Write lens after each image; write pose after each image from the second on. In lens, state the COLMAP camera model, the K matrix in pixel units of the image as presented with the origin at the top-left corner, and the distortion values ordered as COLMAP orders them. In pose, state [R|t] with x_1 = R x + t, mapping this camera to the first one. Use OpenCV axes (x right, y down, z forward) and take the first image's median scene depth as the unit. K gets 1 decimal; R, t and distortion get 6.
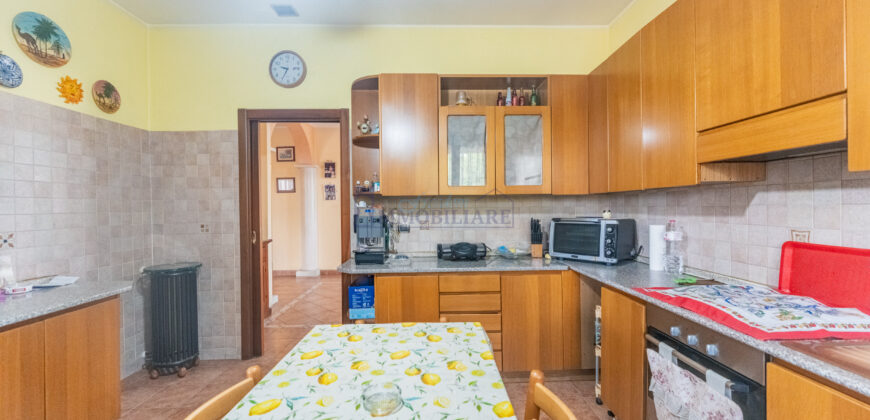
lens RADIAL K [[346.1, 0, 435.0], [0, 346.1, 210.0], [0, 0, 1]] dist [-0.000281, -0.000499]
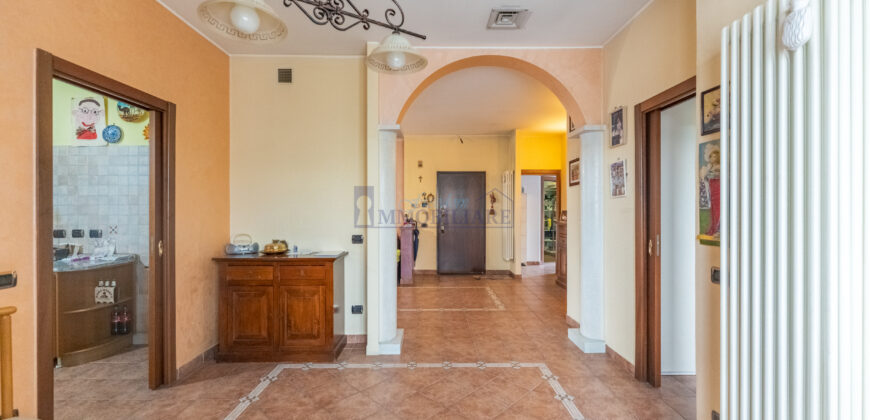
lens RADIAL K [[346.1, 0, 435.0], [0, 346.1, 210.0], [0, 0, 1]] dist [-0.000281, -0.000499]
pose [[-0.015006, 0.010472, -0.999833, 0.363987], [-0.007585, 0.999915, 0.010587, -0.032299], [0.999859, 0.007743, -0.014925, 1.926208]]
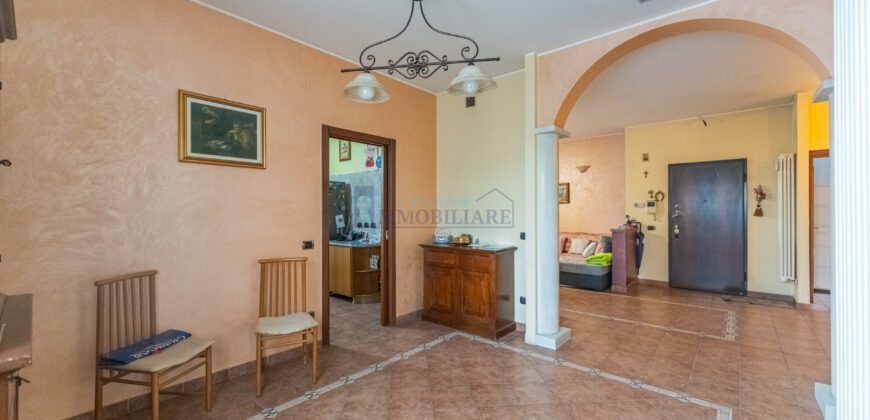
lens RADIAL K [[346.1, 0, 435.0], [0, 346.1, 210.0], [0, 0, 1]] dist [-0.000281, -0.000499]
pose [[-0.676462, 0.006999, -0.736444, 0.362201], [0.002945, 0.999973, 0.006798, -0.025372], [0.736472, 0.002430, -0.676464, 2.301404]]
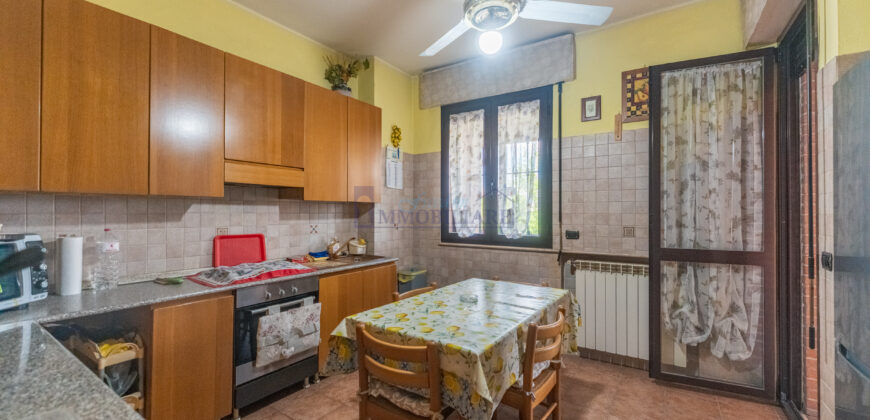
lens RADIAL K [[346.1, 0, 435.0], [0, 346.1, 210.0], [0, 0, 1]] dist [-0.000281, -0.000499]
pose [[-0.814178, 0.014538, 0.580433, -0.428704], [0.012514, 0.999894, -0.007490, -0.002178], [-0.580480, 0.001165, -0.814274, 0.994393]]
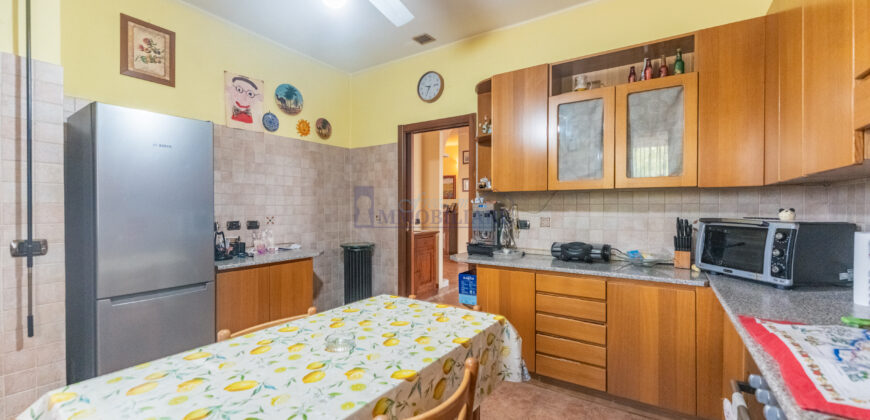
lens RADIAL K [[346.1, 0, 435.0], [0, 346.1, 210.0], [0, 0, 1]] dist [-0.000281, -0.000499]
pose [[0.817755, 0.016614, -0.575327, 0.308105], [-0.013641, 0.999862, 0.009484, 0.006363], [0.575405, 0.000092, 0.817869, 0.041191]]
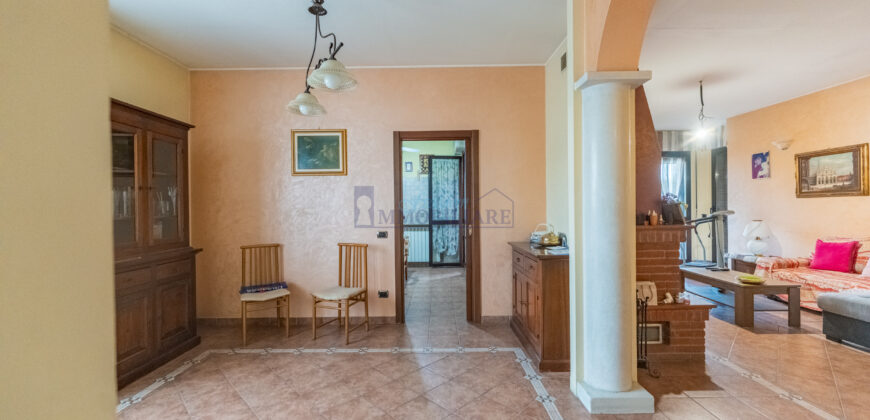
lens RADIAL K [[346.1, 0, 435.0], [0, 346.1, 210.0], [0, 0, 1]] dist [-0.000281, -0.000499]
pose [[-0.999269, 0.021430, 0.031645, -0.489299], [0.021858, 0.999673, 0.013262, -0.014349], [-0.031351, 0.013944, -0.999411, 2.596954]]
